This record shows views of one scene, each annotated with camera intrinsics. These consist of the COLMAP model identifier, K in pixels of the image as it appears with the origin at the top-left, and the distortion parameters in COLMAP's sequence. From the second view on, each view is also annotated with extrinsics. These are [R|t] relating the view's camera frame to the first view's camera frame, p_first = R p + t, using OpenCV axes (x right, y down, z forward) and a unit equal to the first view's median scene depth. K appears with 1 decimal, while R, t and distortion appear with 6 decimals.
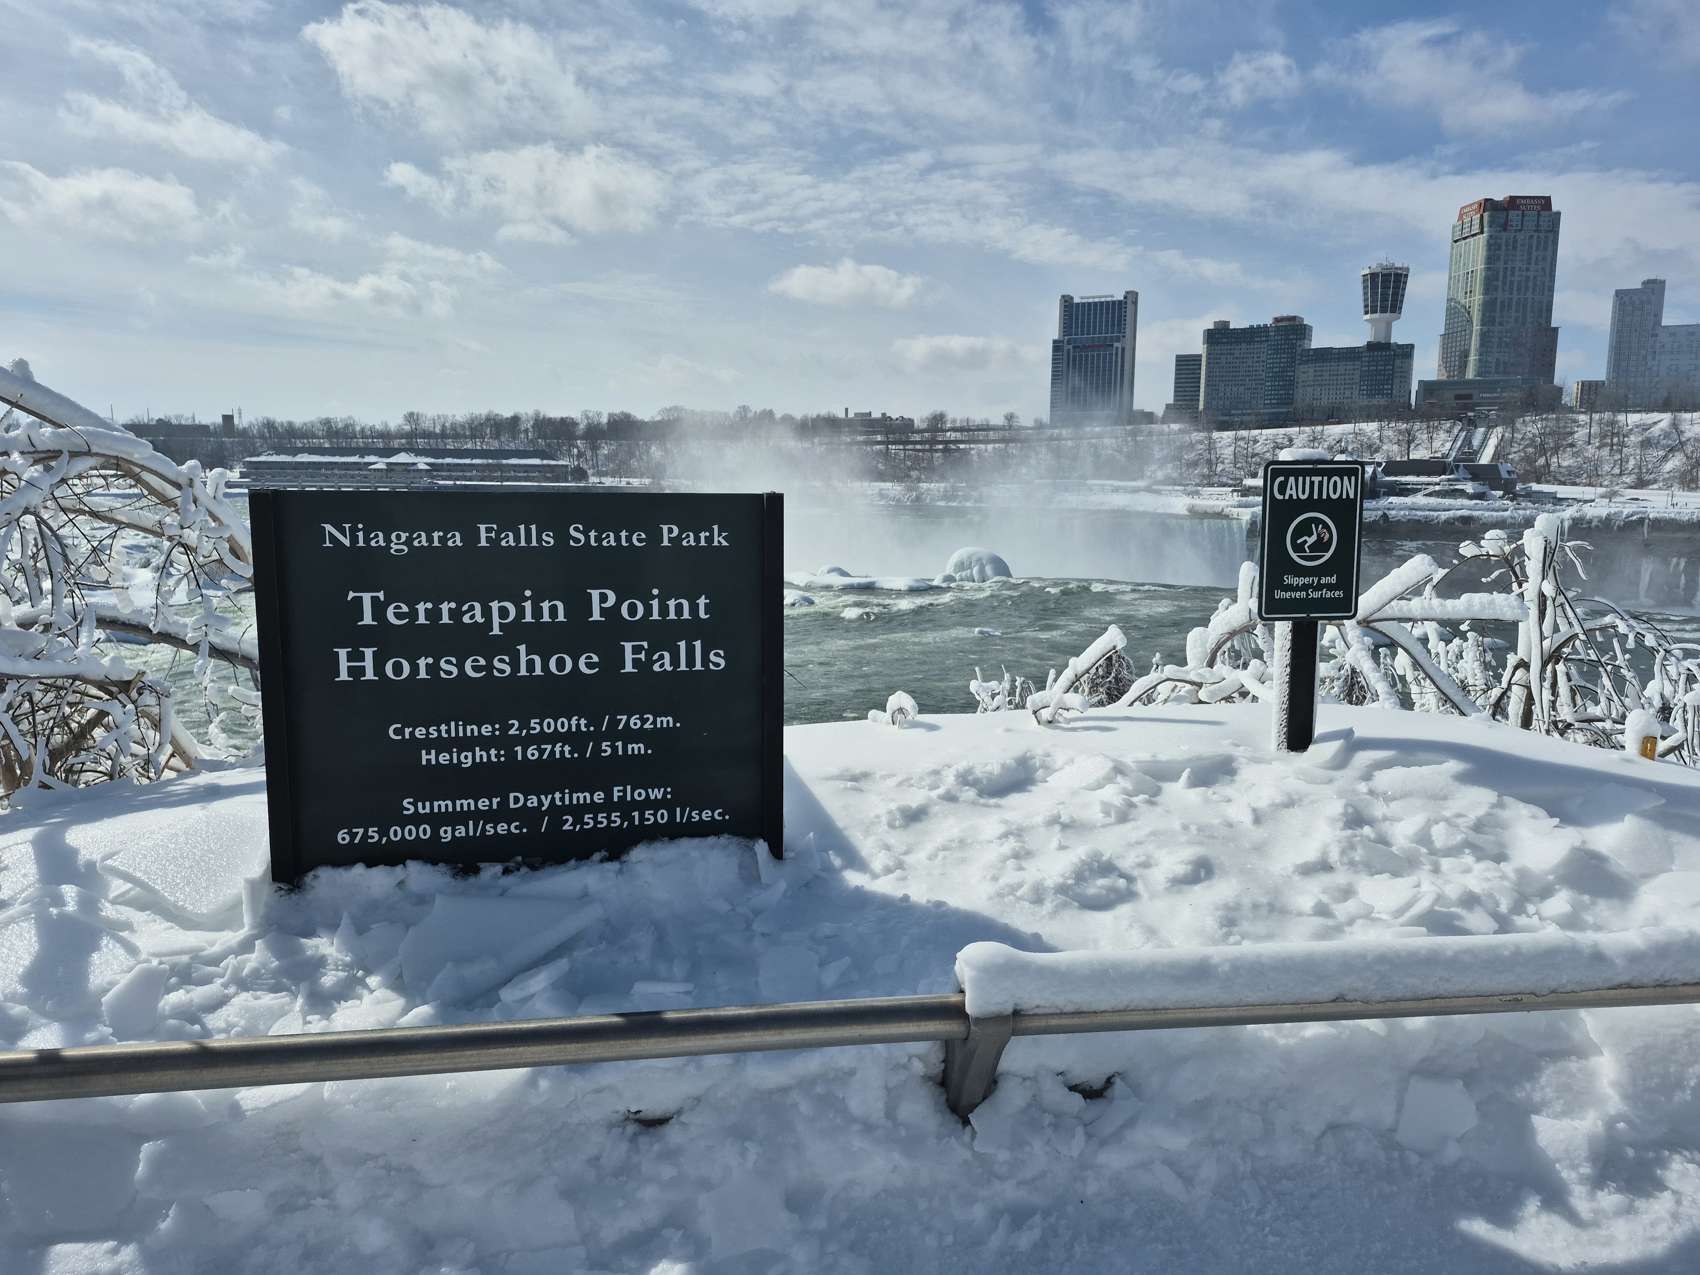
lens RADIAL K [[1221.3, 0, 875.2], [0, 1221.3, 633.0], [0, 0, 1]] dist [0.119215, -0.144978]
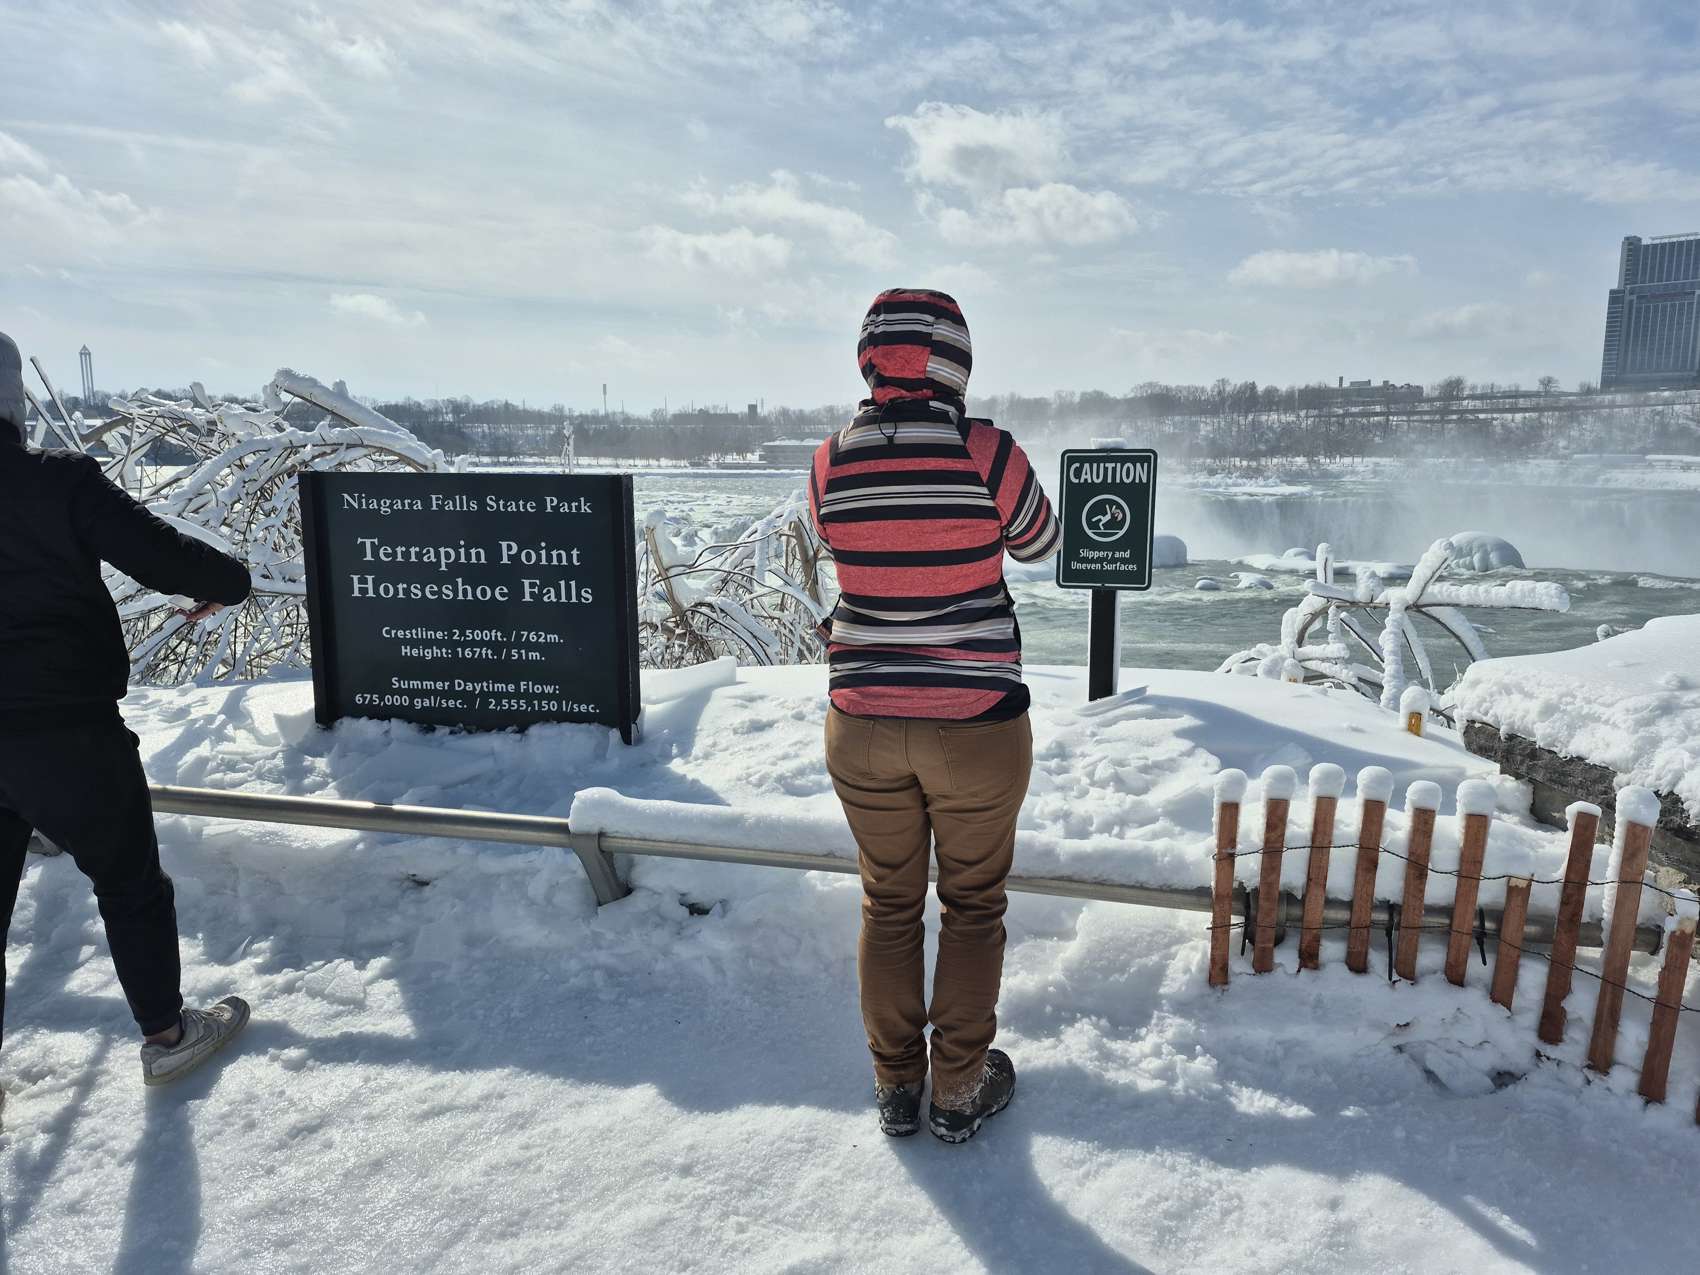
lens RADIAL K [[1214.0, 0, 843.4], [0, 1214.0, 636.1], [0, 0, 1]] dist [0.128844, -0.150244]
pose [[0.919892, 0.055510, -0.388222, 0.133147], [-0.047640, 0.998418, 0.029875, 0.002477], [0.389266, -0.008987, 0.921081, -0.030988]]
